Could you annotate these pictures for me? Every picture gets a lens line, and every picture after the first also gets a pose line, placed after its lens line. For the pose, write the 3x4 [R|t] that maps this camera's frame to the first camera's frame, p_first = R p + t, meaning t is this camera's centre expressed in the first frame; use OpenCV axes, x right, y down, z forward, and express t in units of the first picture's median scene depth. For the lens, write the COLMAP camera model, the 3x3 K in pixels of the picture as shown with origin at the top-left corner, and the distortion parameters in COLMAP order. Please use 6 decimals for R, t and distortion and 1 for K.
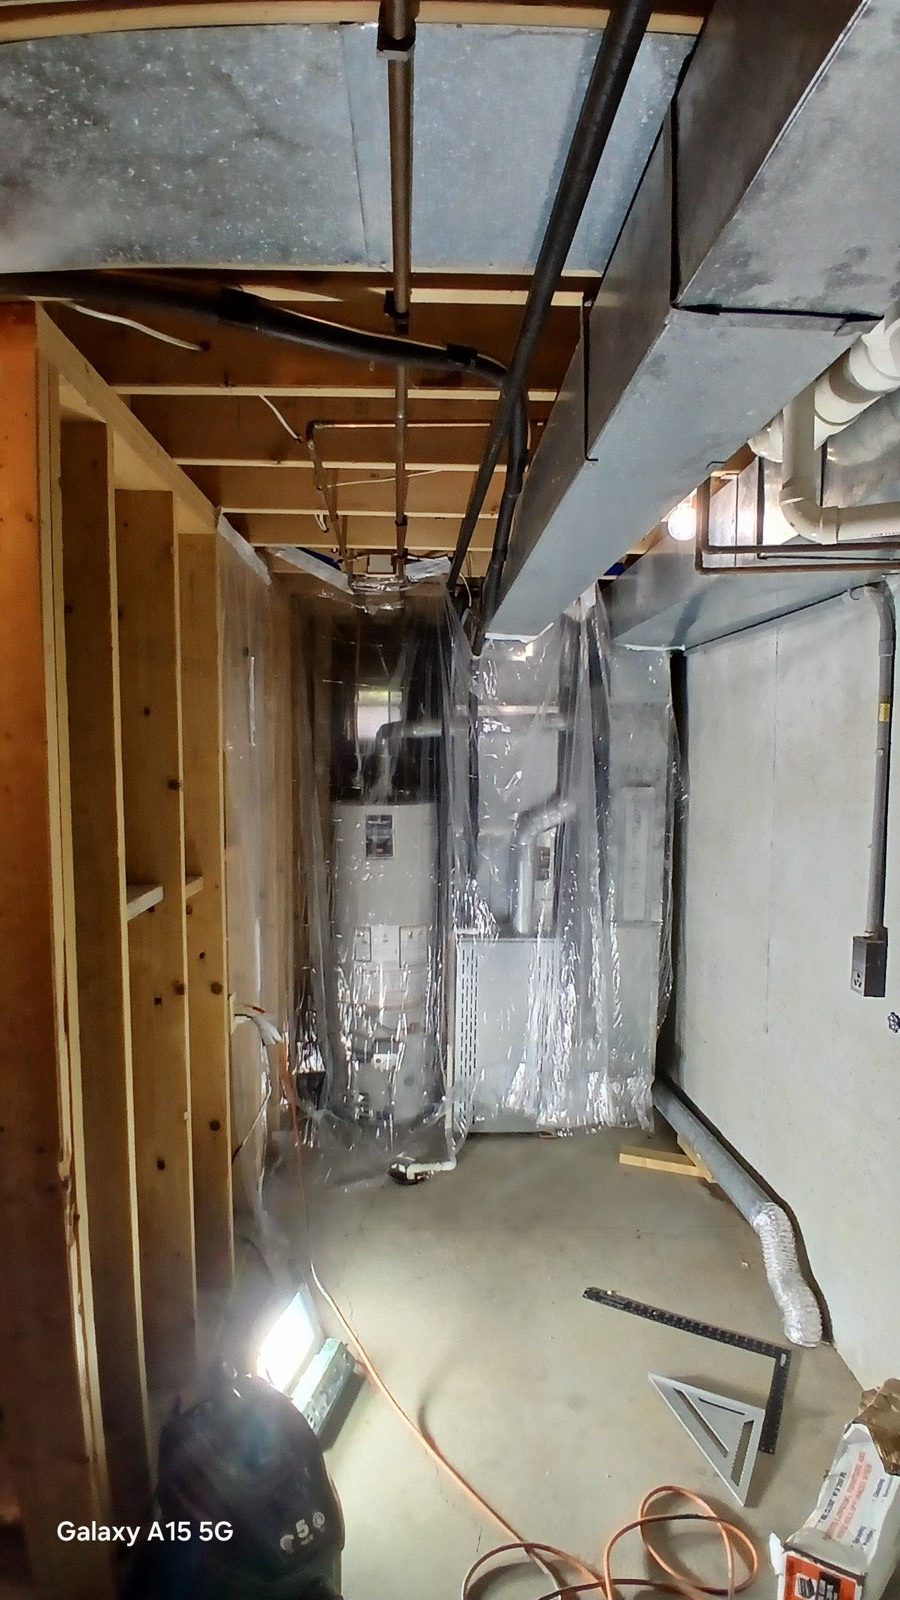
lens RADIAL K [[766.5, 0, 442.8], [0, 766.5, 782.9], [0, 0, 1]] dist [-0.057848, -0.007876]
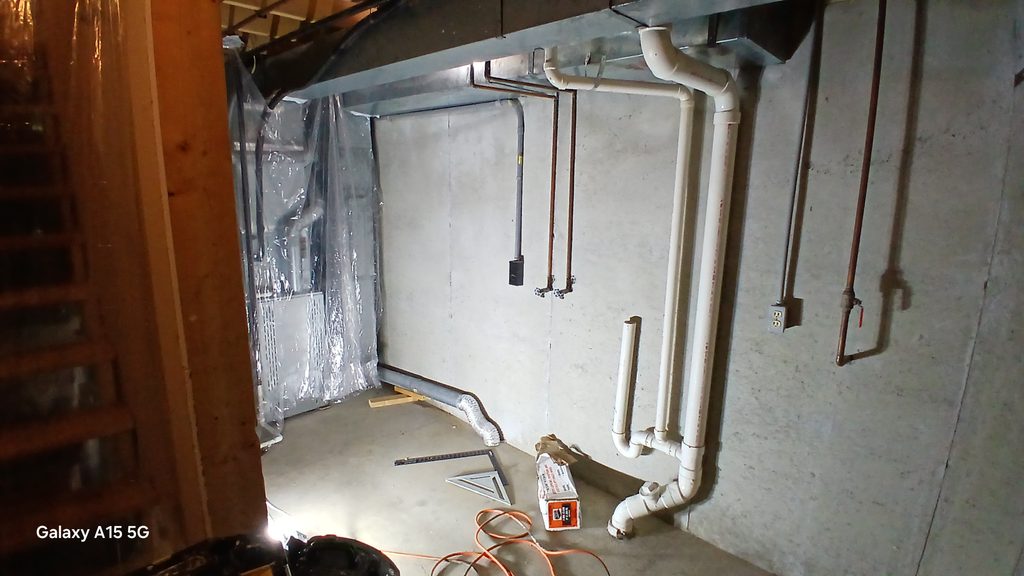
lens RADIAL K [[490.6, 0, 508.3], [0, 490.6, 289.1], [0, 0, 1]] dist [-0.057848, -0.007876]
pose [[0.705528, -0.137310, 0.695253, -0.316946], [0.011648, 0.983165, 0.182350, 0.011488], [-0.708586, -0.120555, 0.695250, -0.021898]]
